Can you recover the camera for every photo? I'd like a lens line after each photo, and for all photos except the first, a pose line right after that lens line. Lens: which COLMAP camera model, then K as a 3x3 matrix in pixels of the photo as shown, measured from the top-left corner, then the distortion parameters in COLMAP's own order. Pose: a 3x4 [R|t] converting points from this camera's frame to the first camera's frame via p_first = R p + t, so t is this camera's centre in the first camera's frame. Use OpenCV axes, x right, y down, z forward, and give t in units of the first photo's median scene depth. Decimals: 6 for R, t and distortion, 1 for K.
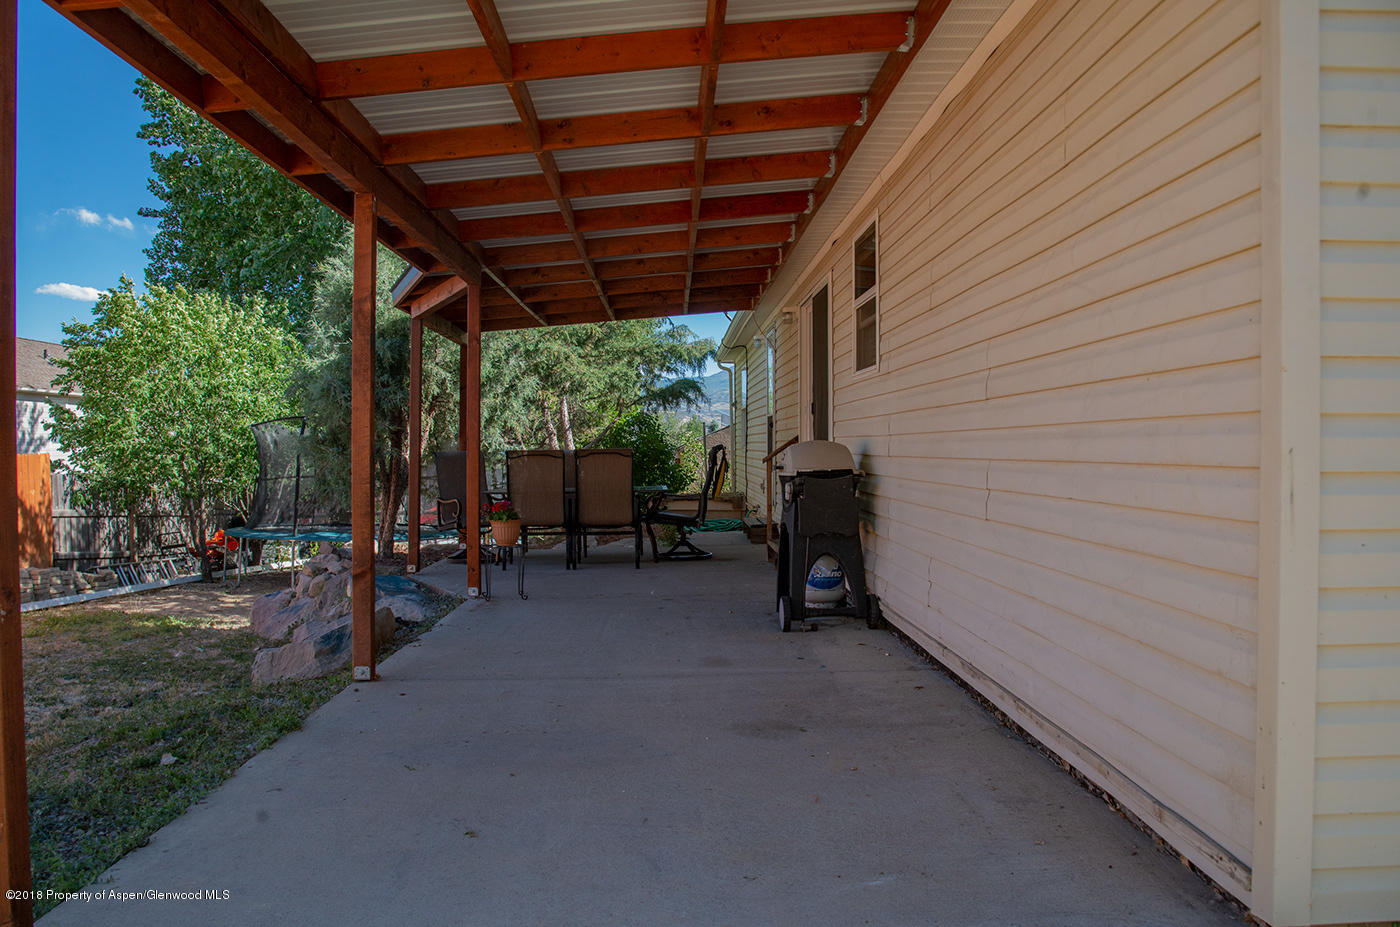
lens RADIAL K [[967.9, 0, 700.0], [0, 967.9, 463.5], [0, 0, 1]] dist [-0.150913, -0.000225]
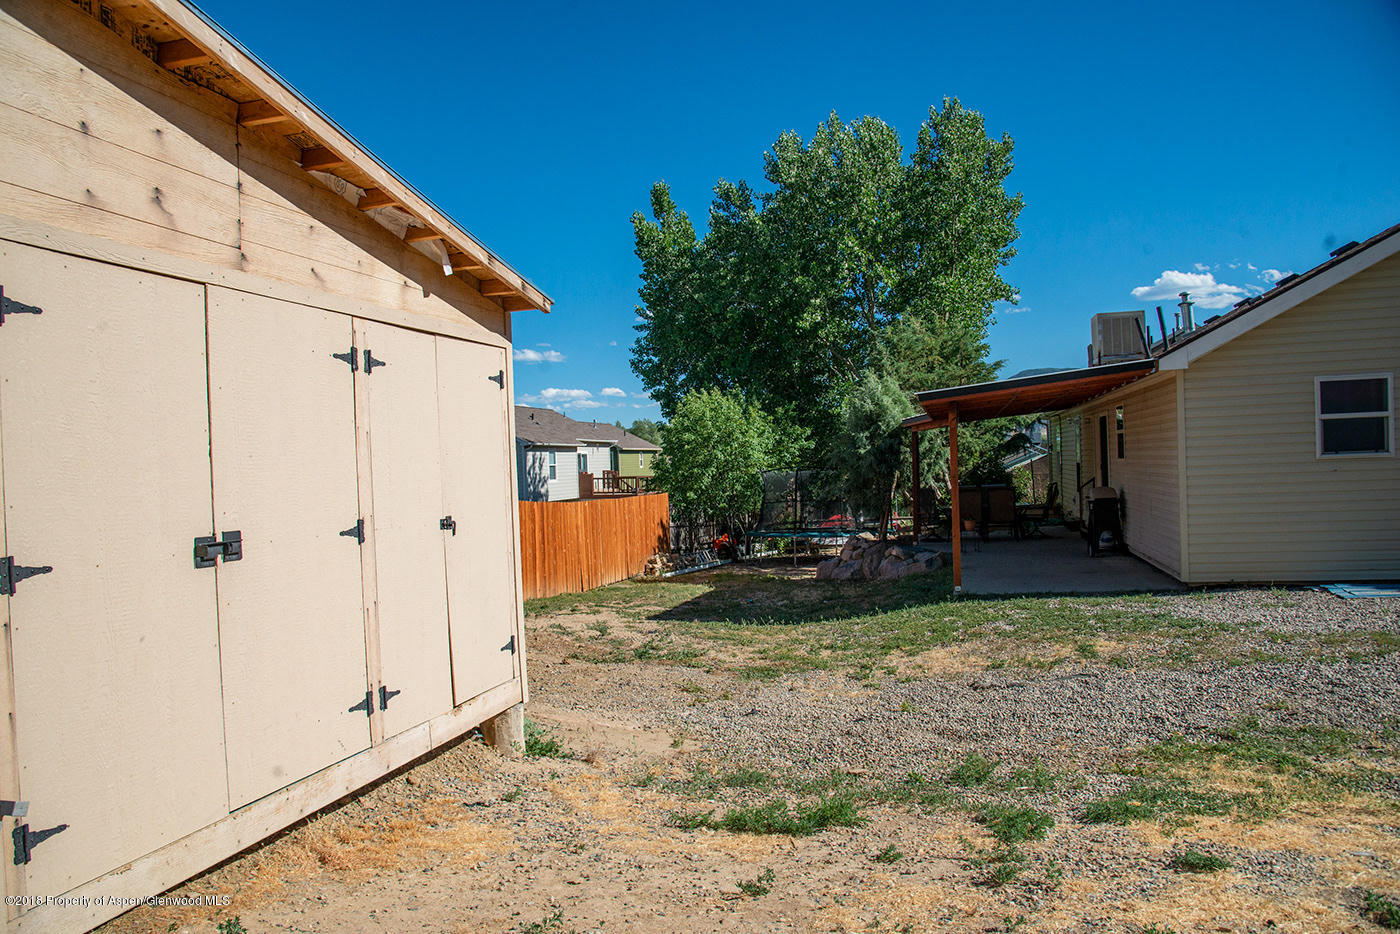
lens RADIAL K [[969.9, 0, 700.0], [0, 969.9, 467.0], [0, 0, 1]] dist [-0.086098, 0.036781]
pose [[0.957543, -0.035717, -0.286069, -0.121018], [0.034651, 0.999361, -0.008788, -0.062287], [0.286200, -0.001498, 0.958169, -1.208716]]
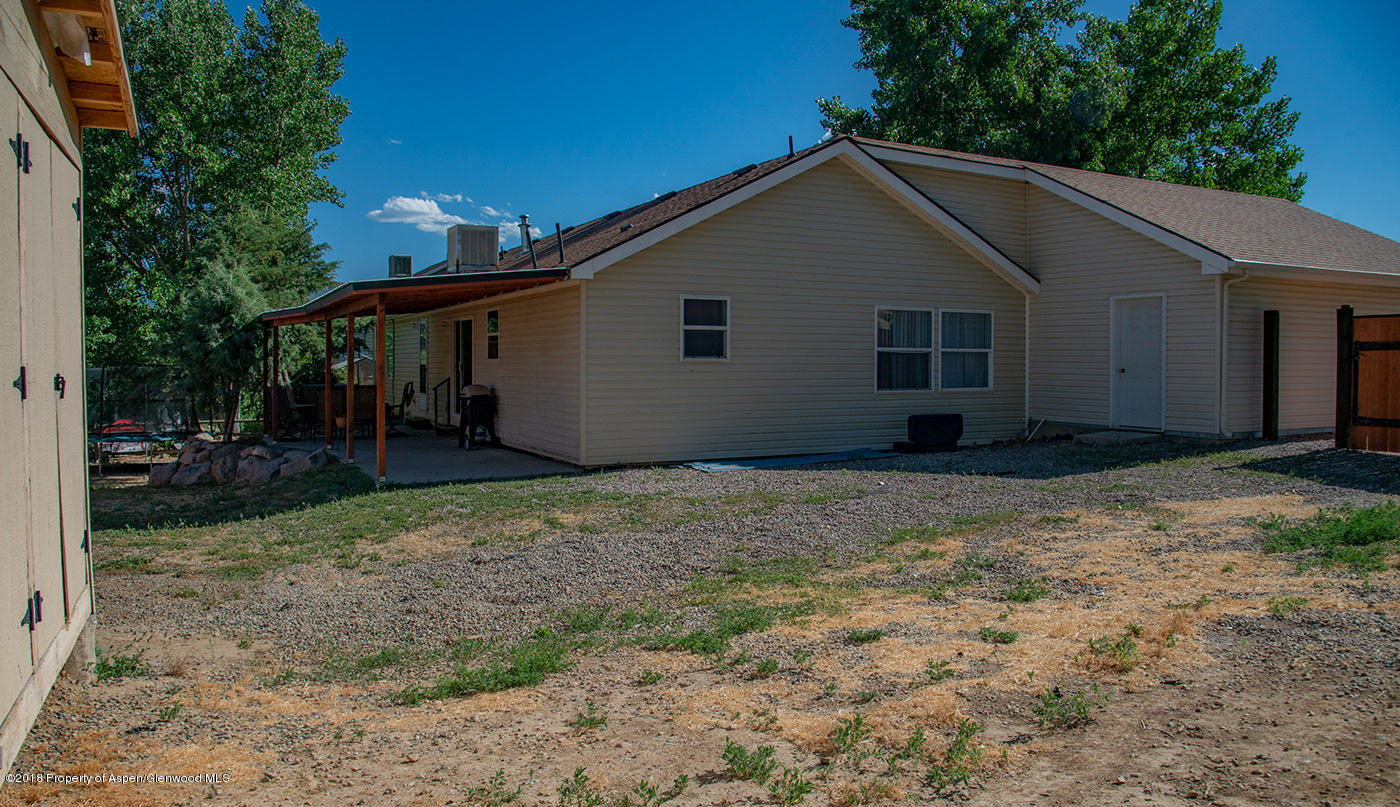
lens RADIAL K [[958.6, 0, 698.6], [0, 958.6, 376.4], [0, 0, 1]] dist [-0.093022, 0.036831]
pose [[0.908596, -0.011021, 0.417530, -0.303655], [0.007921, 0.999927, 0.009157, -0.046722], [-0.417600, -0.005013, 0.908617, -1.212485]]
